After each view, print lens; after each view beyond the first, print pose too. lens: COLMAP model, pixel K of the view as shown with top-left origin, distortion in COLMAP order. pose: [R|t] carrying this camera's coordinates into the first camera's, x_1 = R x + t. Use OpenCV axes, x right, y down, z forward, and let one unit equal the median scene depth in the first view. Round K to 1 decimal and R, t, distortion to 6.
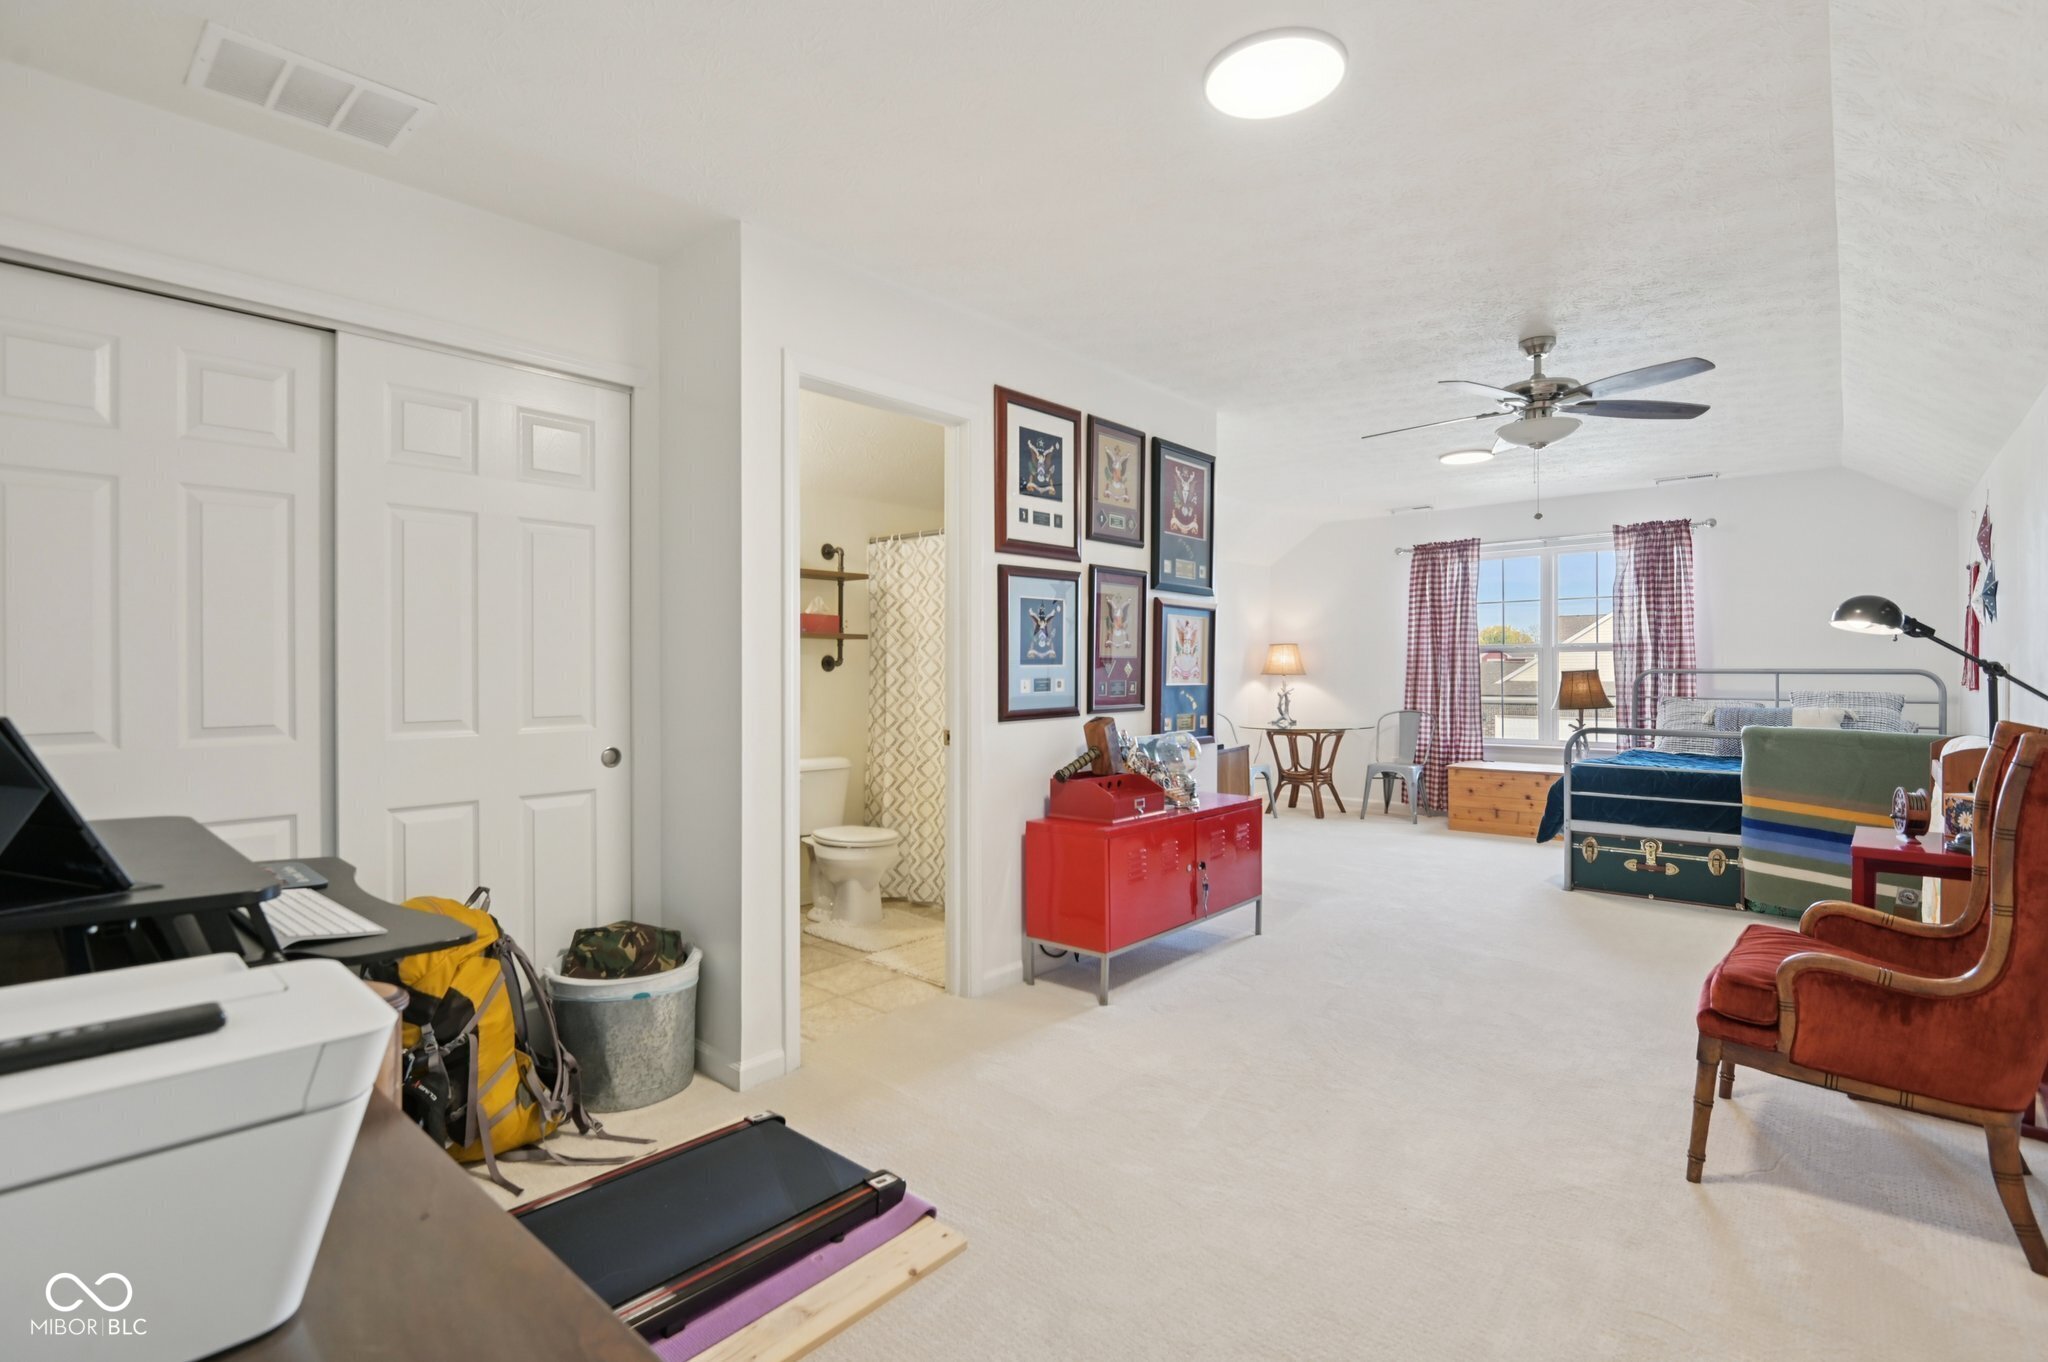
lens RADIAL K [[948.9, 0, 1014.4], [0, 948.9, 671.4], [0, 0, 1]] dist [-0.015646, -0.000068]
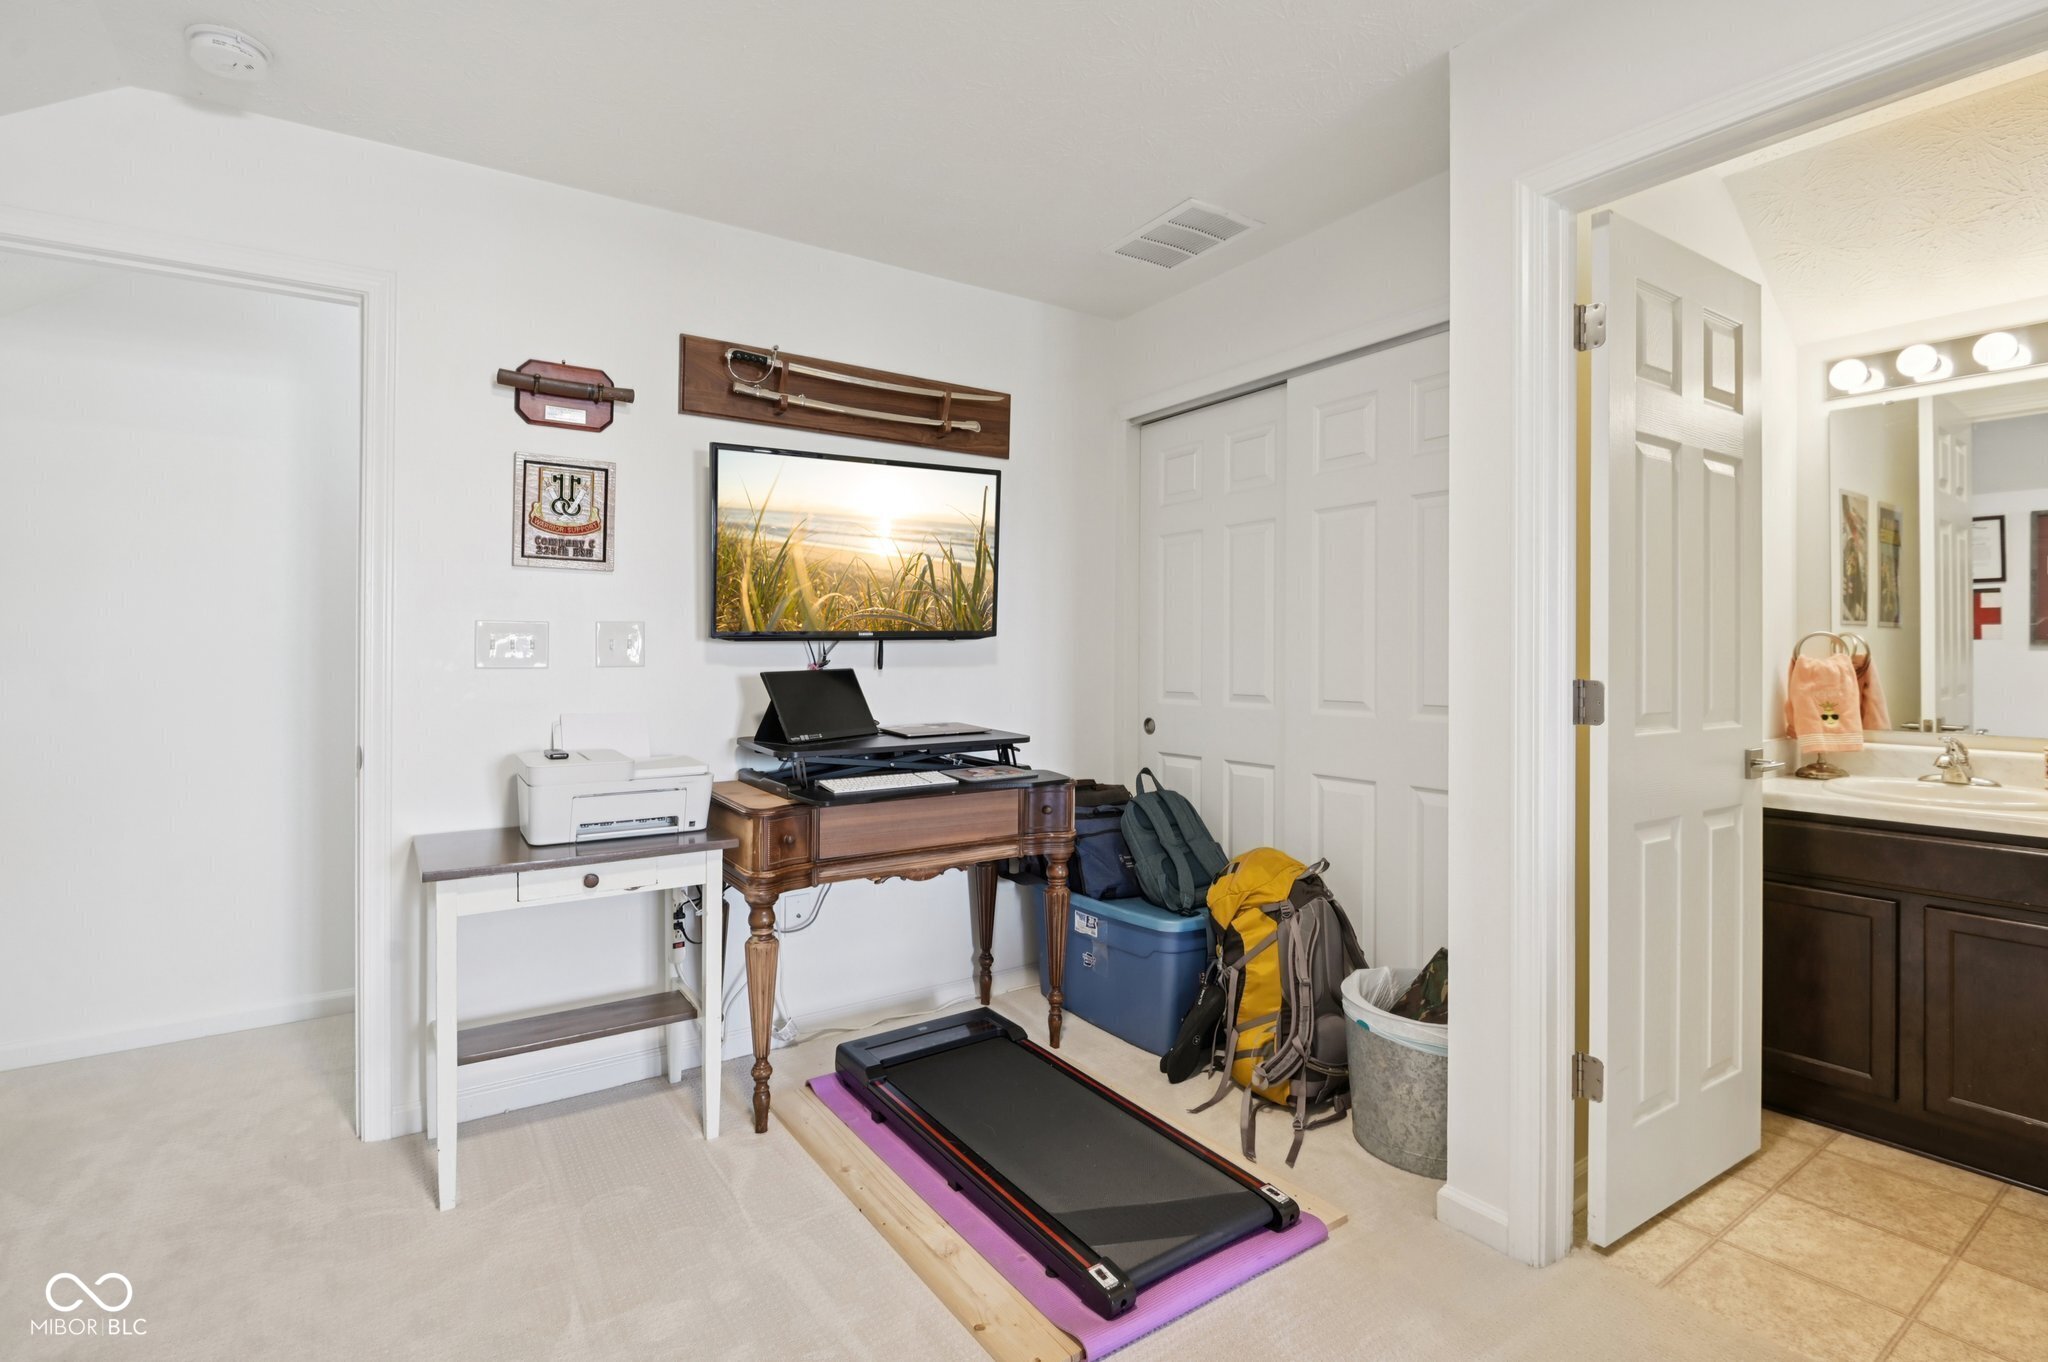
lens RADIAL K [[948.9, 0, 1014.4], [0, 948.9, 671.4], [0, 0, 1]] dist [-0.015646, -0.000068]
pose [[-0.261426, 0.008584, -0.965185, 0.575721], [0.003230, 0.999963, 0.008019, 0.007735], [0.965218, -0.001022, -0.261444, 0.991851]]
